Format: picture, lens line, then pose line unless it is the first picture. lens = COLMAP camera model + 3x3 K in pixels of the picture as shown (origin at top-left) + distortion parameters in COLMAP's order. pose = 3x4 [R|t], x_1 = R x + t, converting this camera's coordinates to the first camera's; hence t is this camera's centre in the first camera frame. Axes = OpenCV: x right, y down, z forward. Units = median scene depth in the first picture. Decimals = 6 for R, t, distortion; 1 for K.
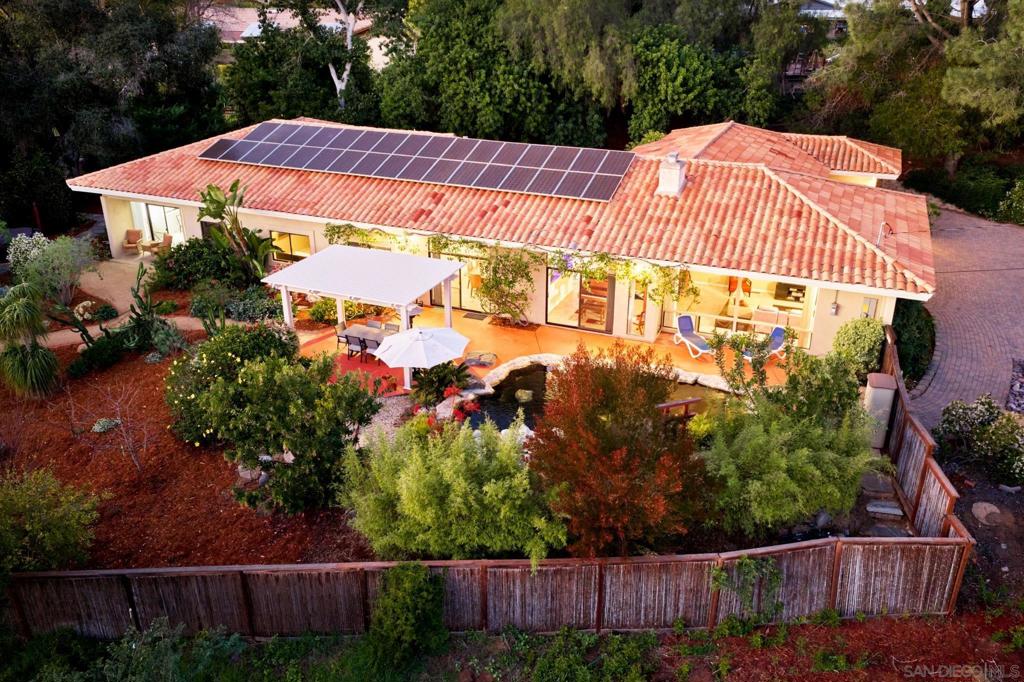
lens RADIAL K [[850.3, 0, 513.2], [0, 850.3, 339.7], [0, 0, 1]] dist [0.008218, -0.015028]
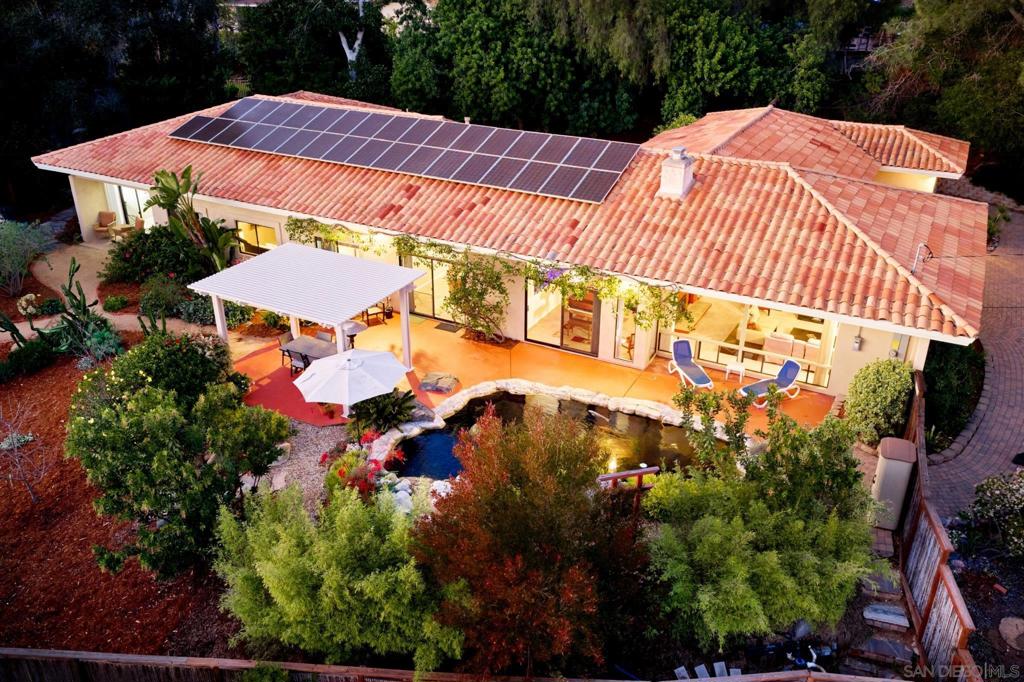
lens RADIAL K [[850.3, 0, 511.3], [0, 850.3, 341.8], [0, 0, 1]] dist [0.008218, -0.015028]
pose [[0.996048, 0.041946, -0.078287, 0.096517], [-0.038815, 0.998401, 0.041101, -0.054719], [0.079886, -0.037900, 0.996083, 0.130655]]
